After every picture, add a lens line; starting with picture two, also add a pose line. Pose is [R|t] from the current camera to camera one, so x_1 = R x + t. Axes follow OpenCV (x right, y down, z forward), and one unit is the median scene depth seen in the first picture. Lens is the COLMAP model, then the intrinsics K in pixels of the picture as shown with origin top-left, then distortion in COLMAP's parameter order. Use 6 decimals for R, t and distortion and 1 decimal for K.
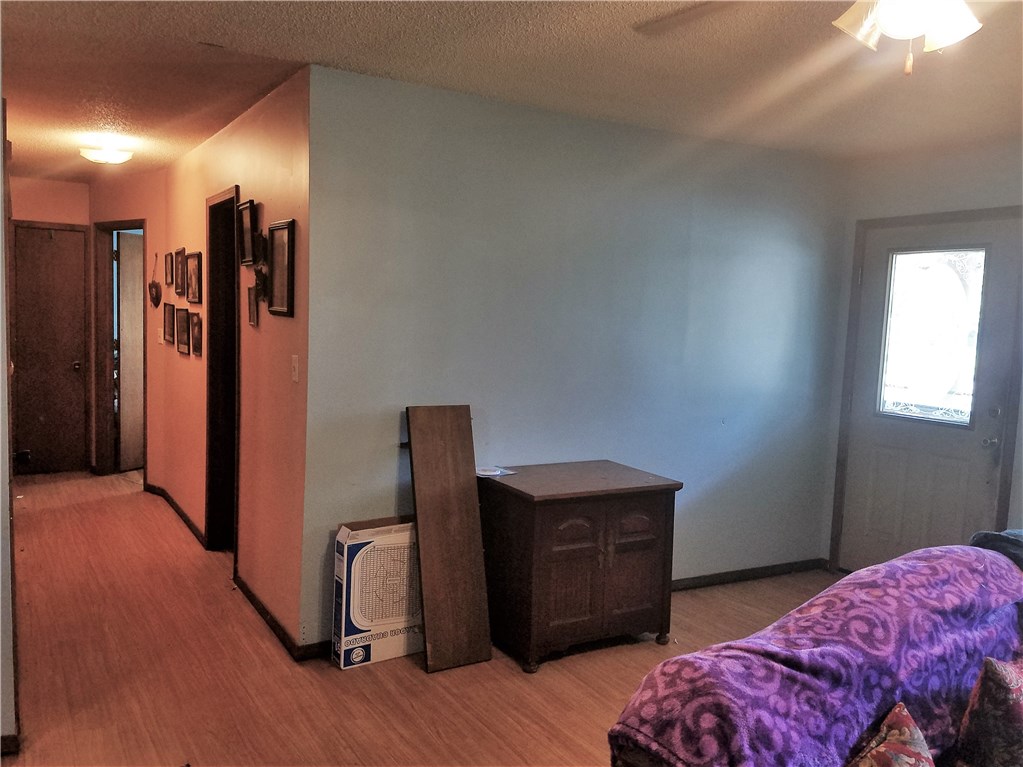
lens RADIAL K [[858.5, 0, 511.0], [0, 858.5, 410.2], [0, 0, 1]] dist [0.136165, -0.293725]
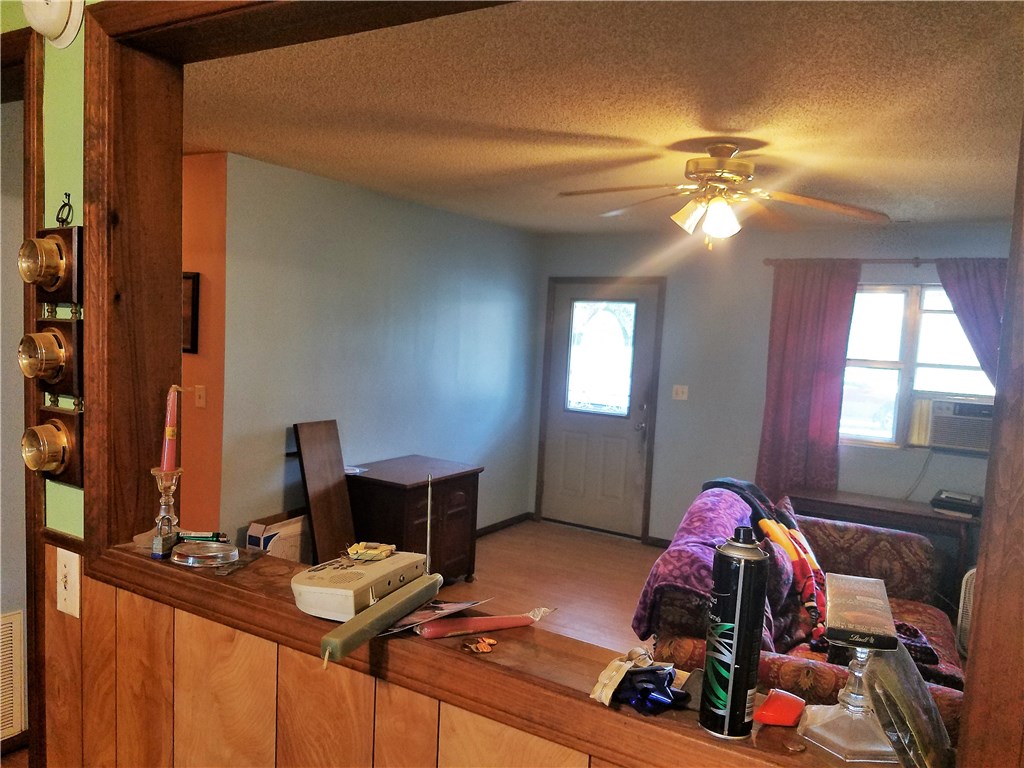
lens RADIAL K [[832.2, 0, 511.7], [0, 832.2, 409.8], [0, 0, 1]] dist [0.167874, -0.255448]
pose [[0.869943, -0.041224, 0.491427, -0.433997], [0.031445, 0.999109, 0.028147, -0.047363], [-0.492149, -0.009033, 0.870464, -0.221323]]
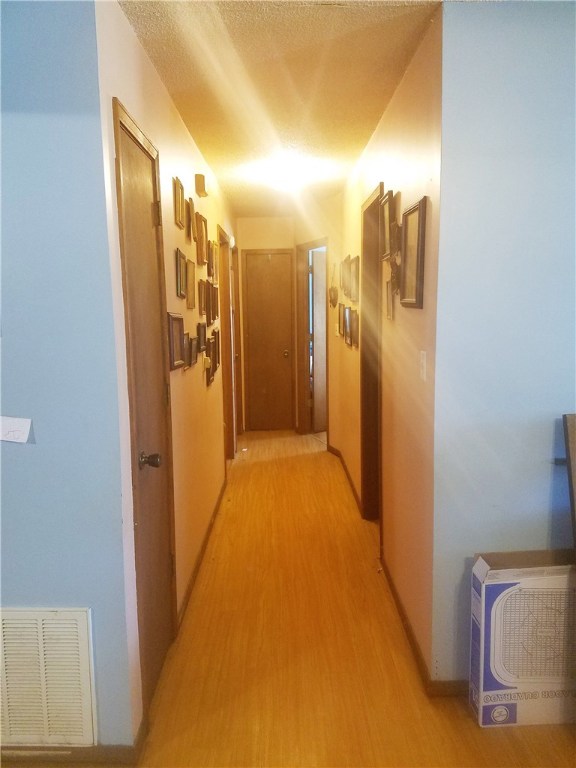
lens RADIAL K [[624.2, 0, 288.0], [0, 624.2, 384.0], [0, 0, 1]] dist [0.167874, -0.255448]
pose [[0.875987, 0.007858, -0.482270, -0.059029], [-0.002193, 0.999922, 0.012311, -0.036708], [0.482330, -0.009727, 0.875936, 0.357049]]
